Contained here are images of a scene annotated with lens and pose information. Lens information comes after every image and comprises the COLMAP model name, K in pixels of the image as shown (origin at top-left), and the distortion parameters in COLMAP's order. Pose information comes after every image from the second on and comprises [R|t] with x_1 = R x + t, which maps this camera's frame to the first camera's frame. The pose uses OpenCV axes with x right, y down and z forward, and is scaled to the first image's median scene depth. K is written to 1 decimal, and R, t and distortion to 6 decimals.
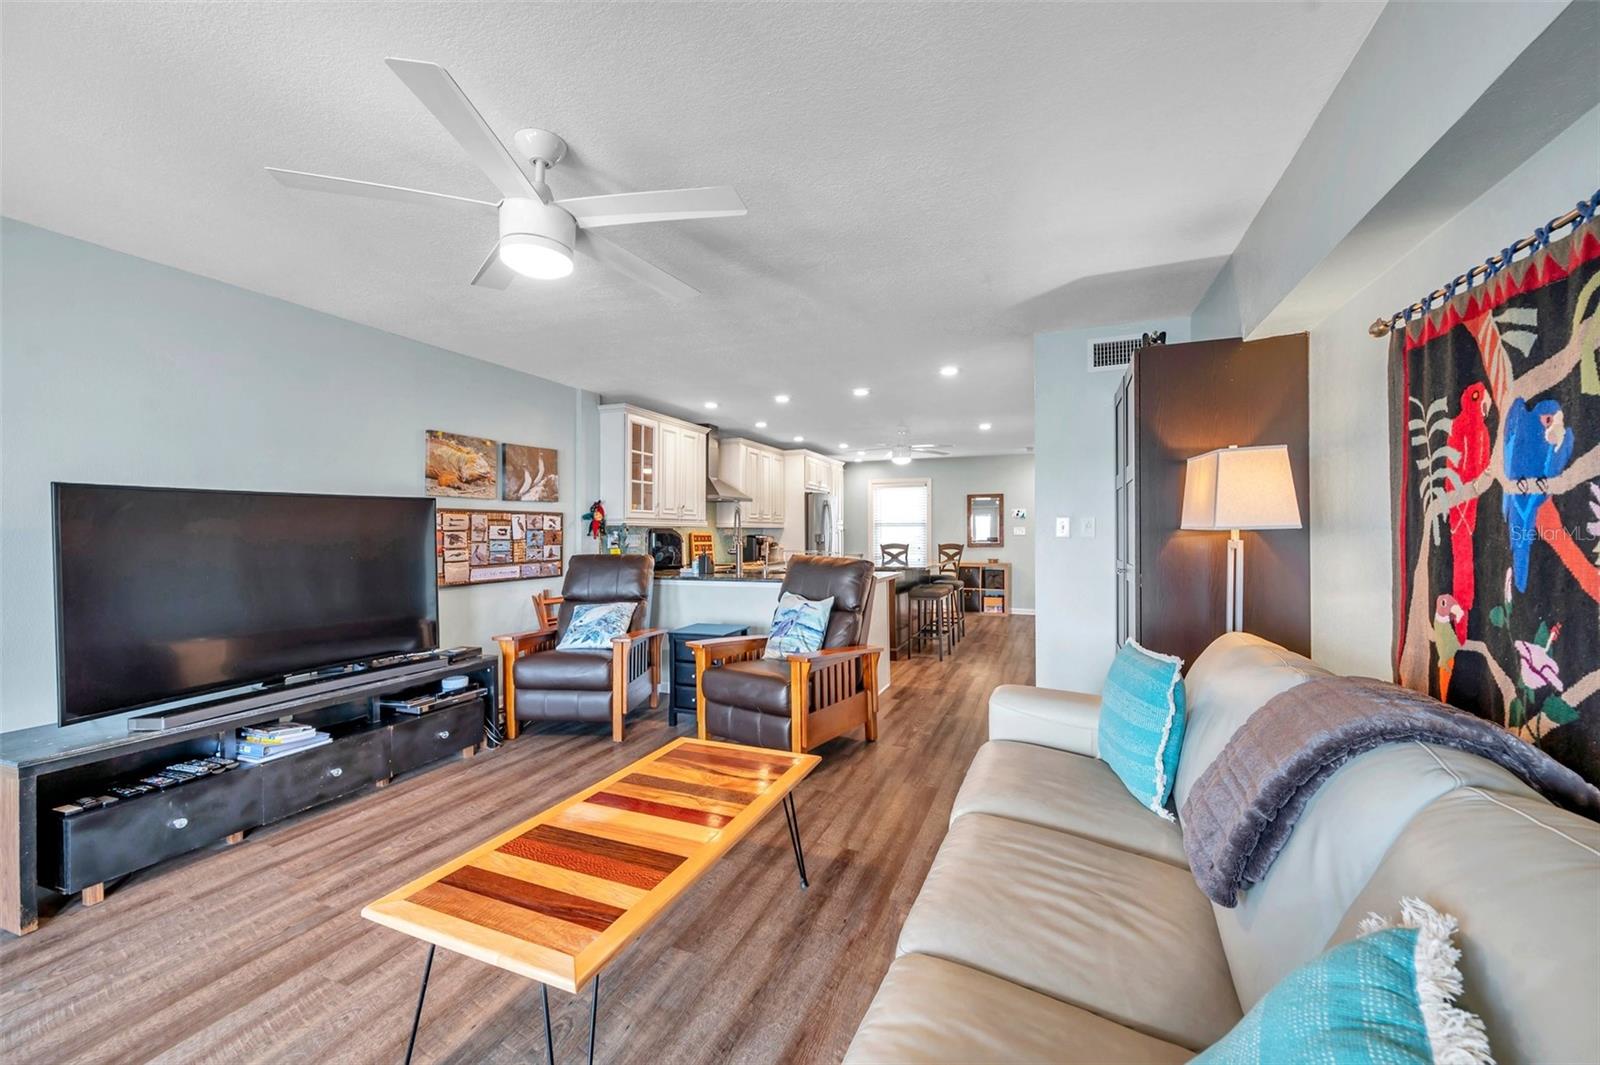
lens RADIAL K [[631.4, 0, 799.0], [0, 631.4, 530.5], [0, 0, 1]] dist [-0.000069, -0.000389]
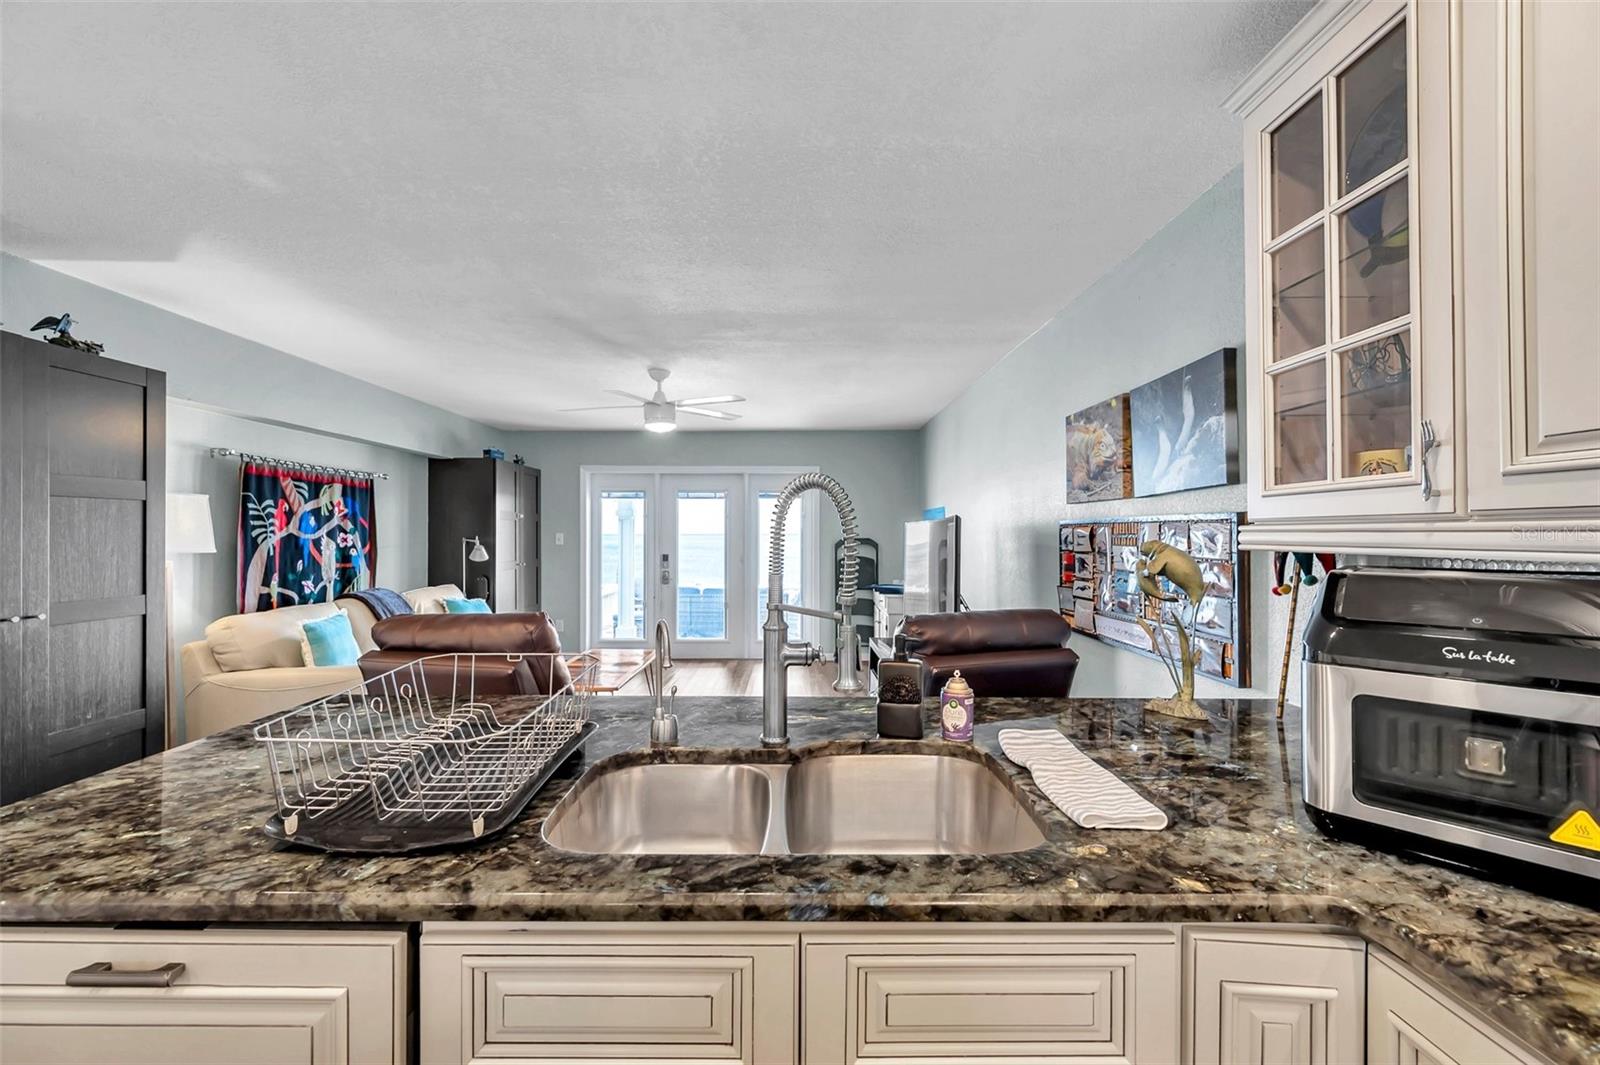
lens RADIAL K [[631.4, 0, 799.0], [0, 631.4, 530.5], [0, 0, 1]] dist [-0.000069, -0.000389]
pose [[-0.922938, -0.000028, -0.384949, -0.003869], [0.002942, 0.999970, -0.007127, -0.019527], [0.384938, -0.007711, -0.922910, 1.511549]]
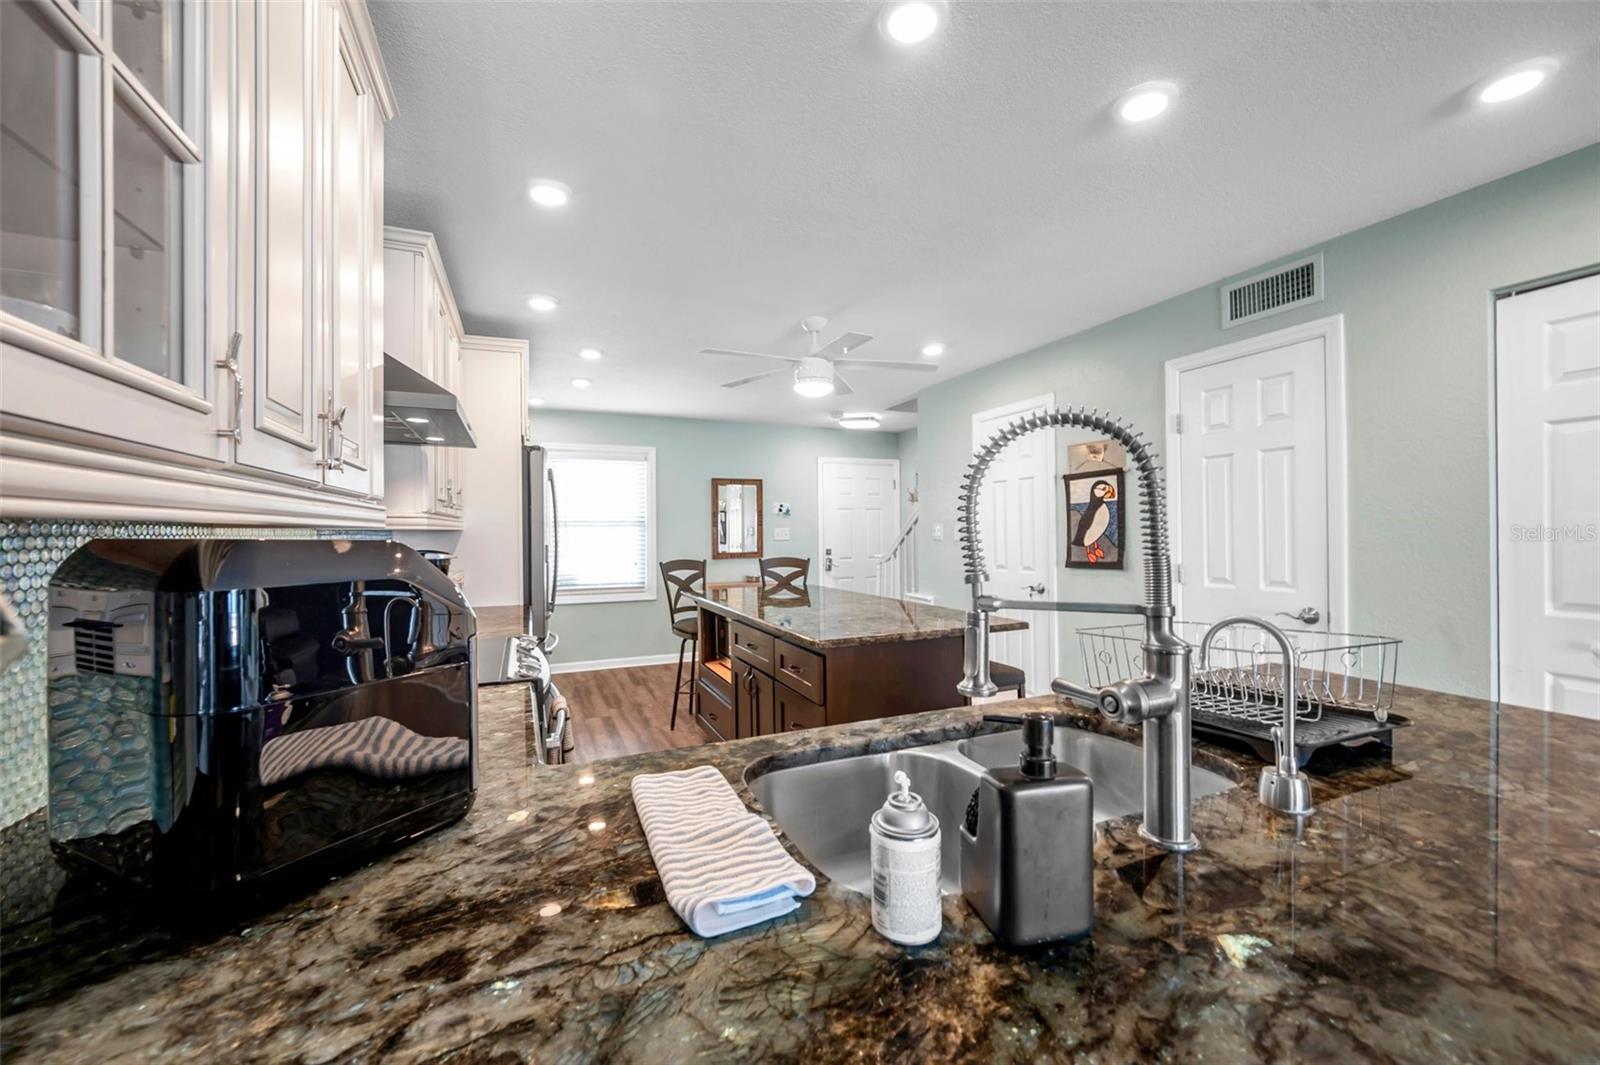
lens RADIAL K [[634.9, 0, 799.1], [0, 634.9, 530.5], [0, 0, 1]] dist [0.000352, -0.000447]
pose [[0.704960, -0.001588, 0.709246, -0.322603], [0.001446, 0.999999, 0.000802, -0.007967], [-0.709246, 0.000461, 0.704961, 1.157650]]
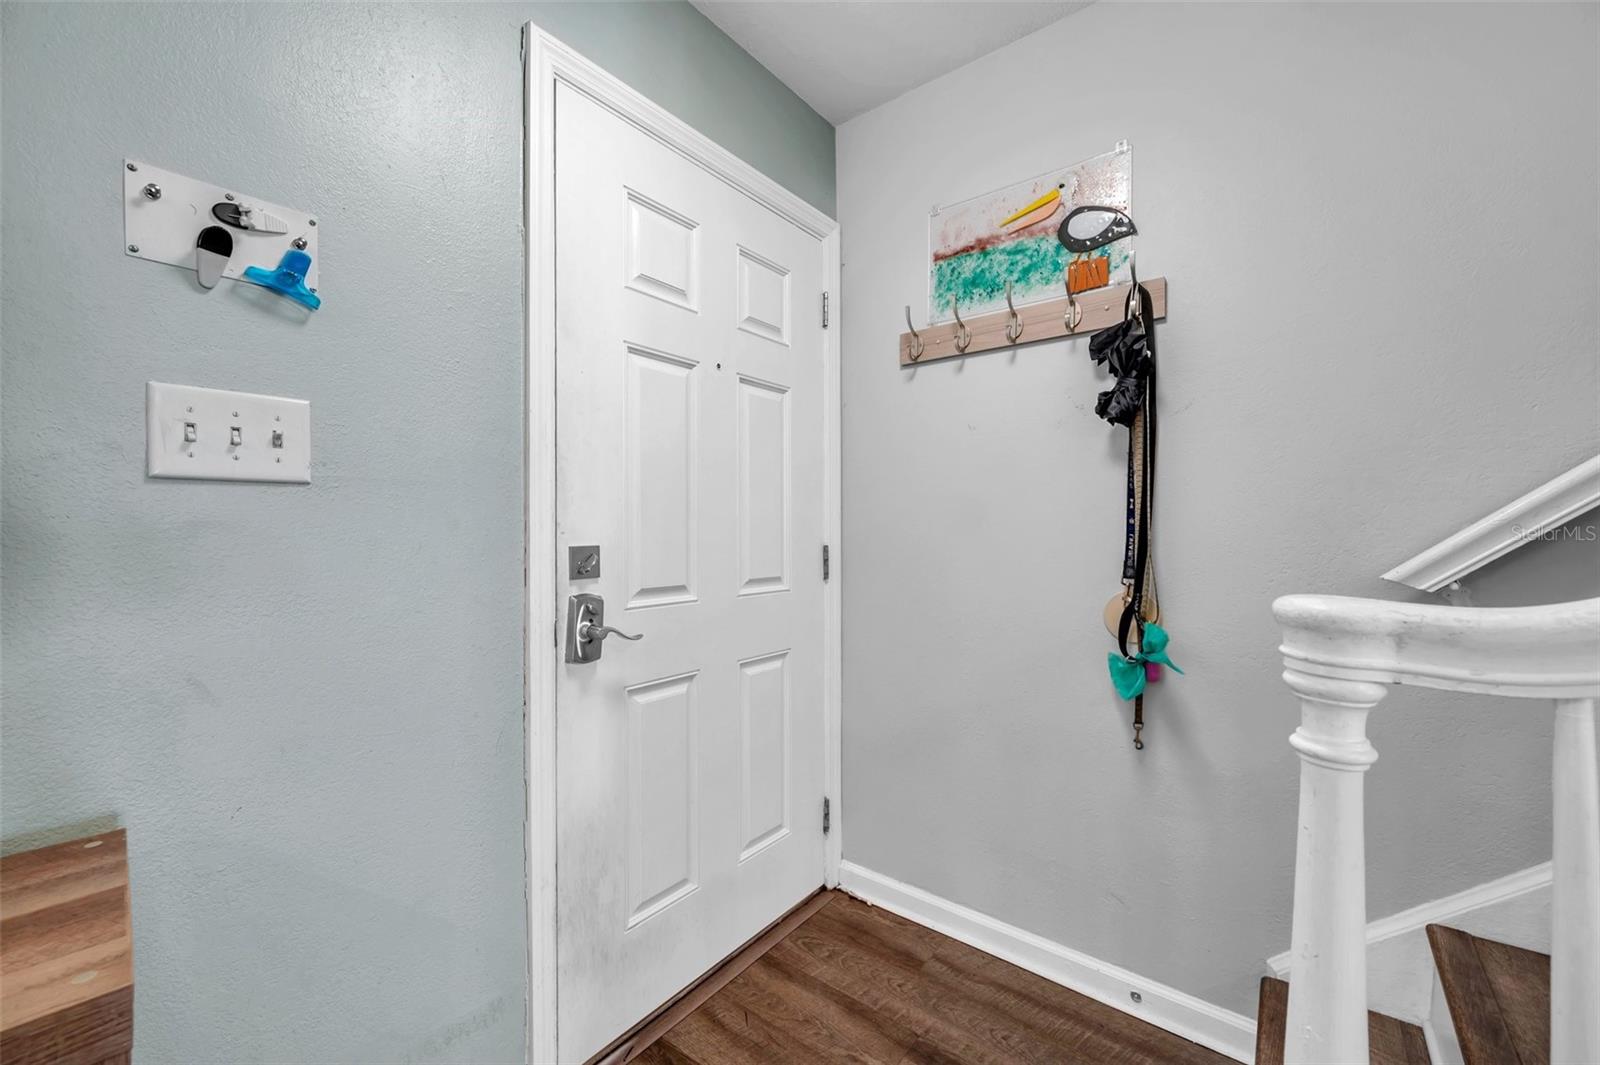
lens RADIAL K [[634.9, 0, 799.1], [0, 634.9, 530.5], [0, 0, 1]] dist [0.000352, -0.000447]
pose [[0.283966, 0.000348, 0.958834, 0.670450], [-0.004495, 0.999989, 0.000968, 0.034352], [-0.958824, -0.004585, 0.283964, 2.113378]]
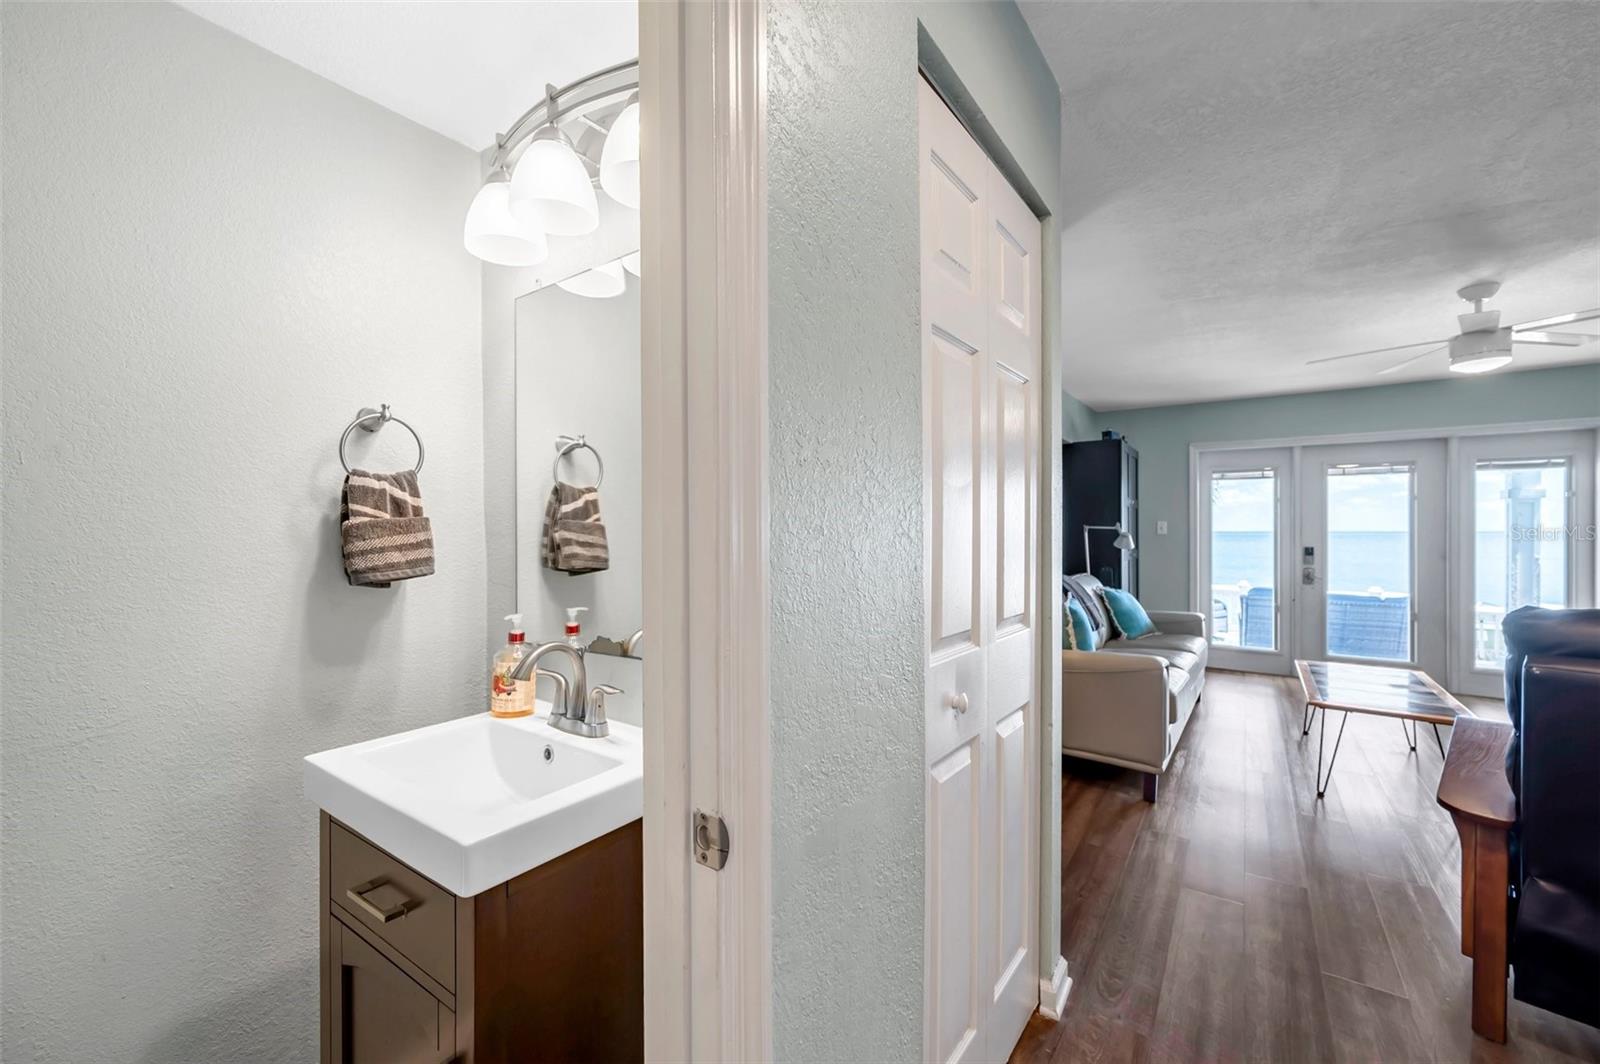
lens RADIAL K [[631.4, 0, 799.0], [0, 631.4, 530.0], [0, 0, 1]] dist [-0.000069, -0.000389]
pose [[-0.974071, 0.001633, 0.226235, 0.422082], [0.000453, 0.999986, -0.005267, 0.001138], [-0.226240, -0.005028, -0.974059, 1.374017]]
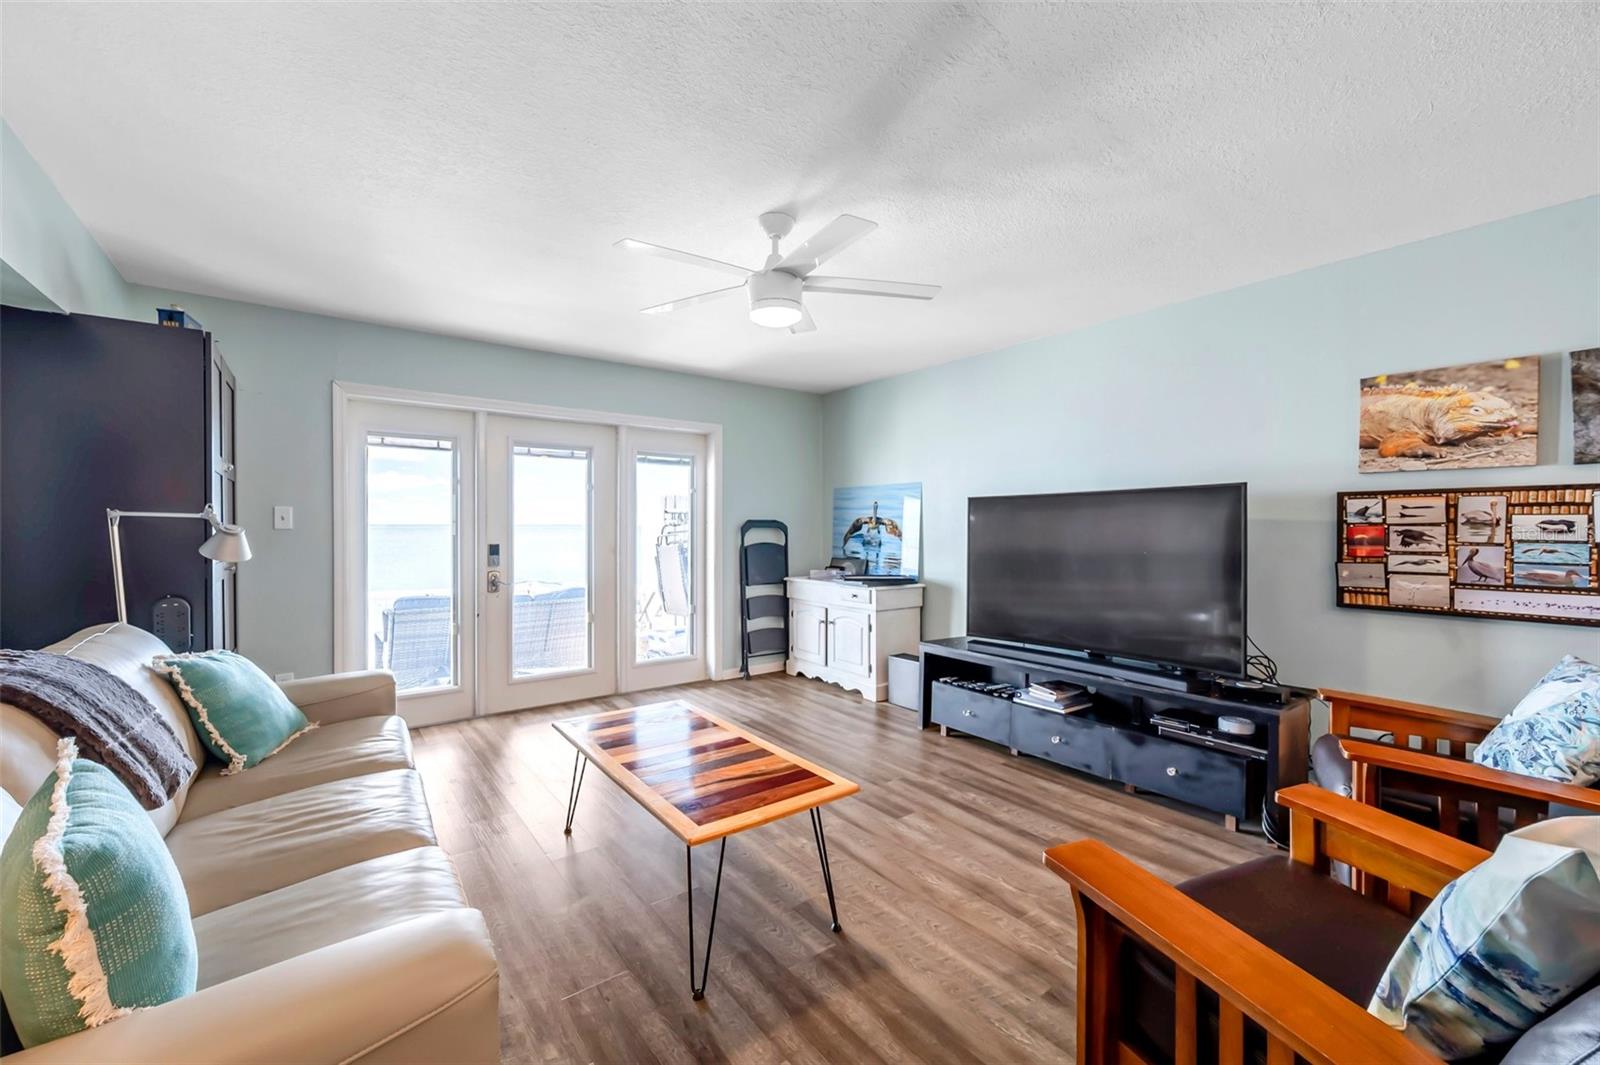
lens RADIAL K [[639.8, 0, 799.4], [0, 639.8, 530.5], [0, 0, 1]] dist [-0.000777, 0.000055]
pose [[-0.509729, 0.007941, -0.860298, 0.320877], [0.001657, 0.999965, 0.008249, 0.000086], [0.860333, 0.002780, -0.509724, 0.798457]]
